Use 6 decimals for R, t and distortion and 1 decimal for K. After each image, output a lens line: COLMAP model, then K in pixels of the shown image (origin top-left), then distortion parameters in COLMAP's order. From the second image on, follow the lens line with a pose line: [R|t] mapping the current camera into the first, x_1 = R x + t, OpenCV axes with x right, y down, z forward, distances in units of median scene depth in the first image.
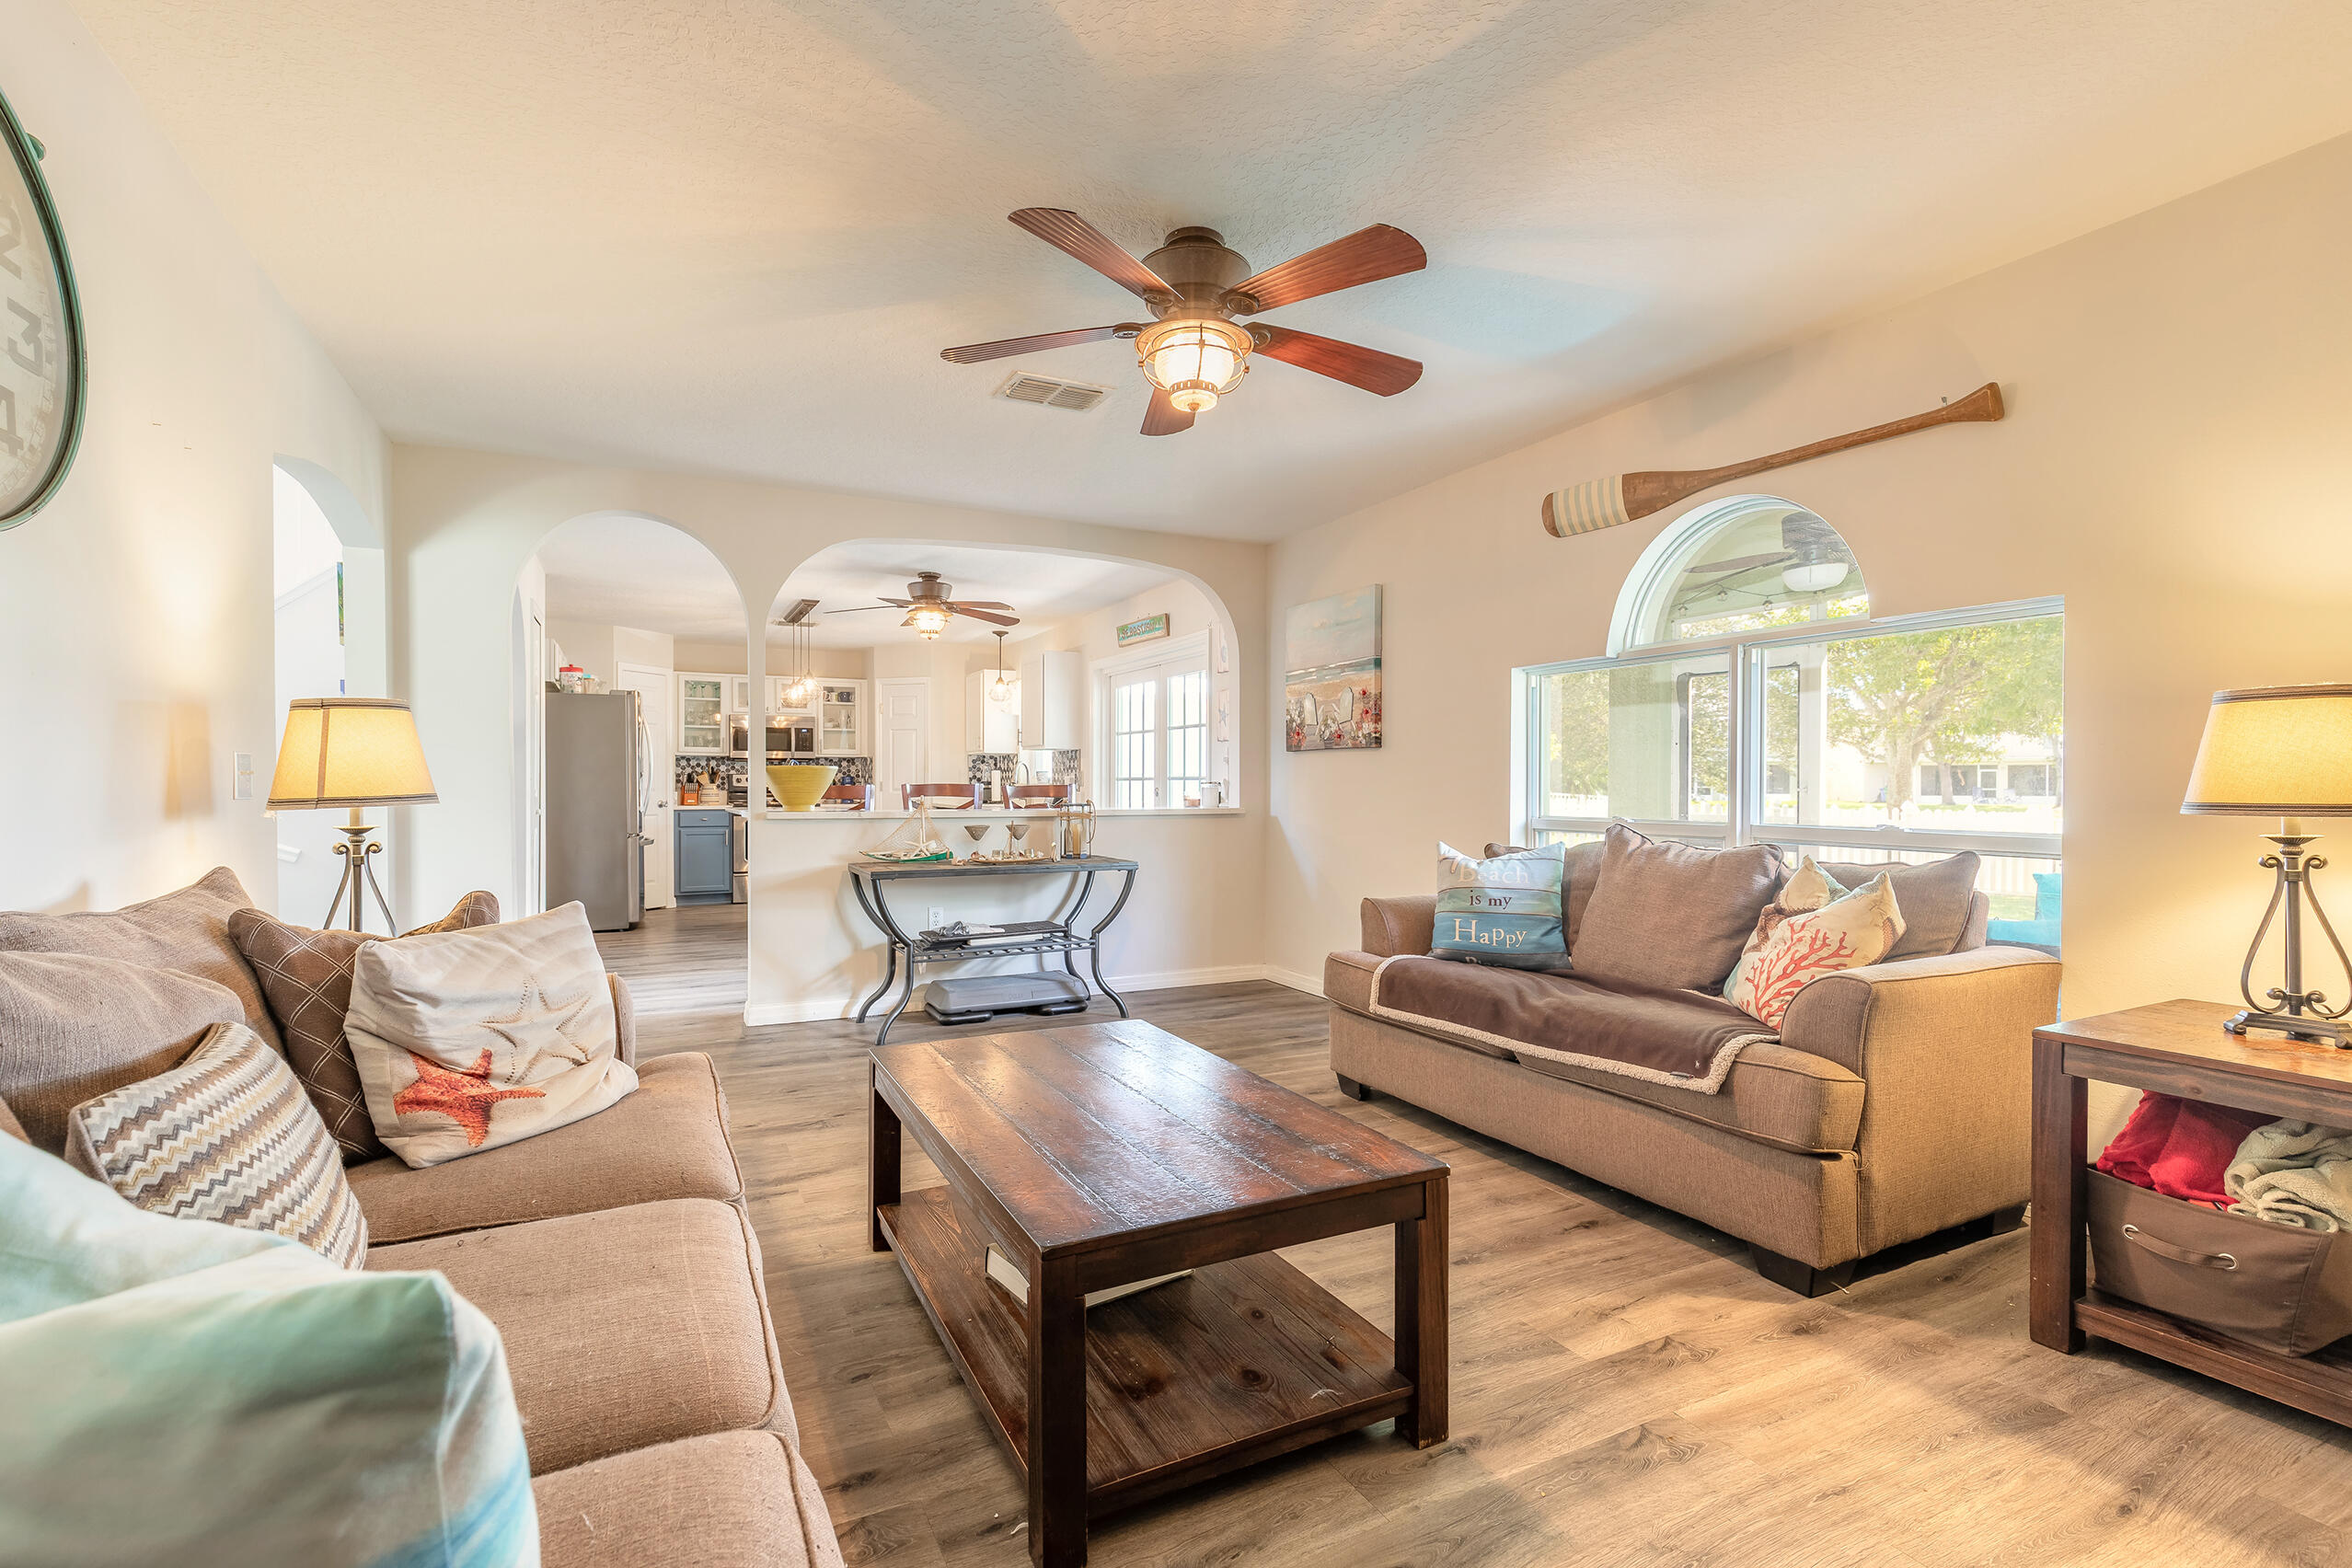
lens RADIAL K [[1063.7, 0, 1169.4], [0, 1063.7, 793.8], [0, 0, 1]] dist [0.010725, -0.002737]
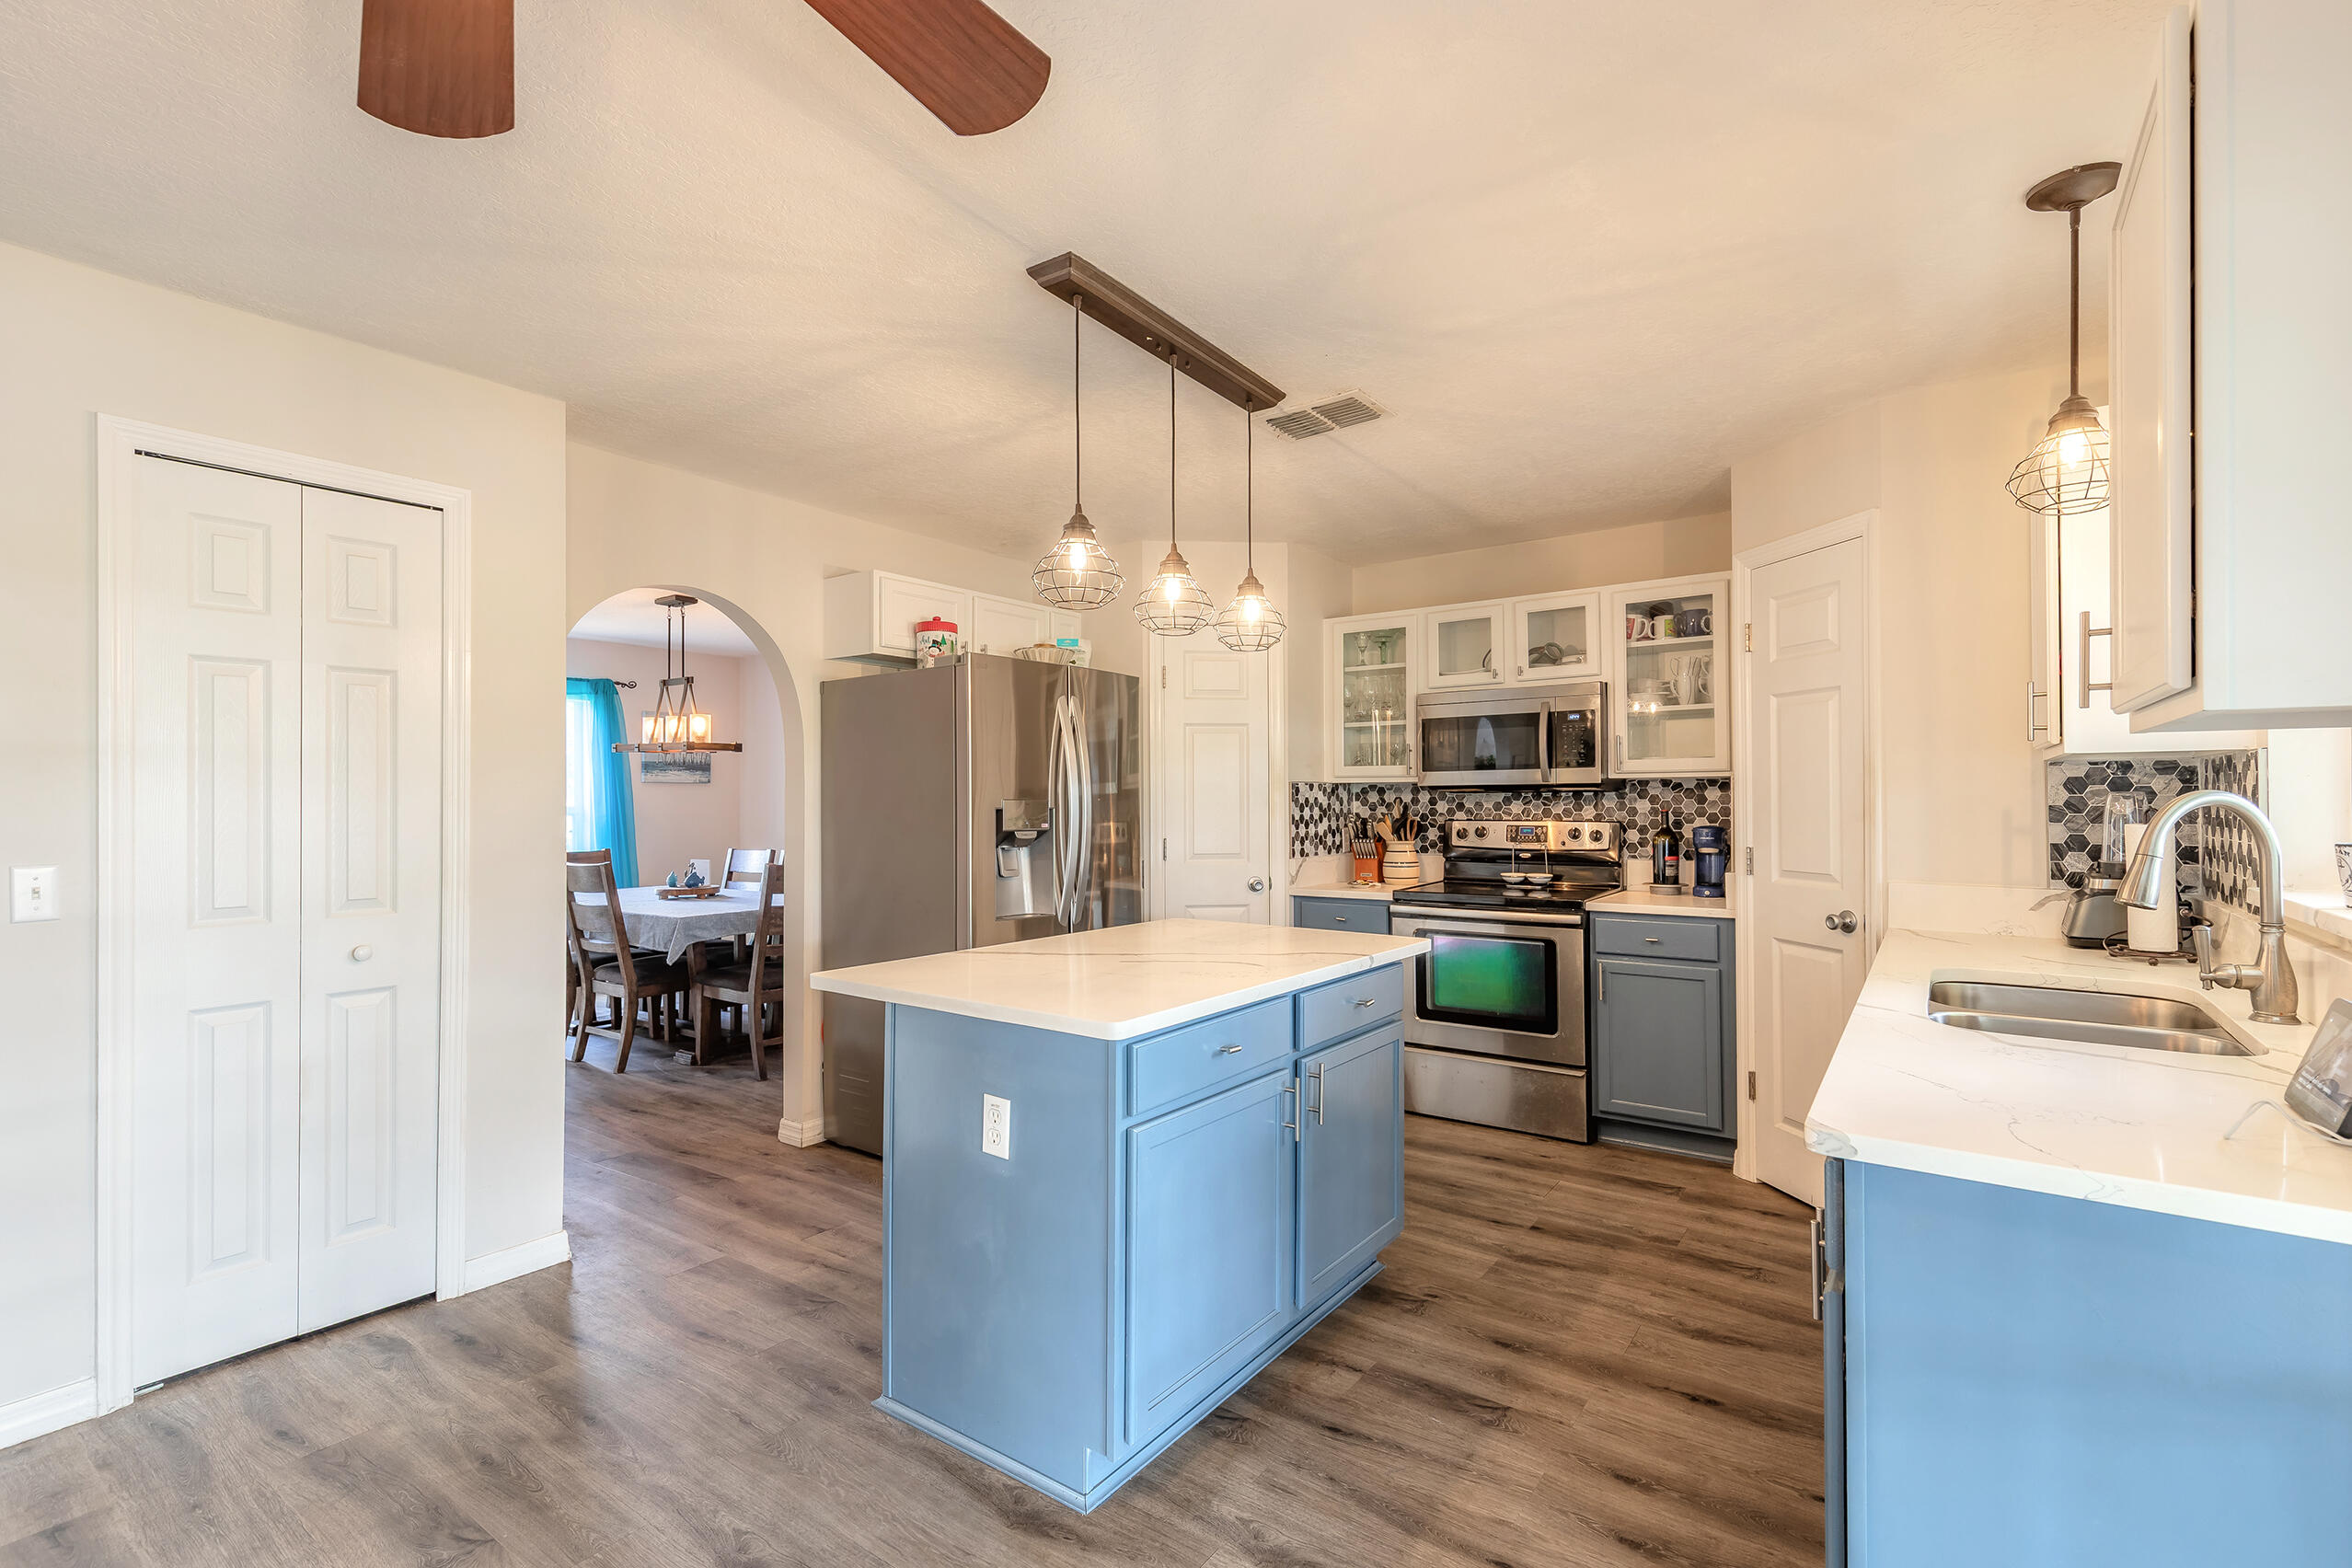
lens RADIAL K [[1063.7, 0, 1177.7], [0, 1063.7, 790.9], [0, 0, 1]] dist [0.010725, -0.002737]
pose [[0.465475, -0.010573, -0.884998, -0.094282], [-0.000500, 0.999925, -0.012209, -0.048926], [0.885061, 0.006125, 0.465435, 1.287040]]
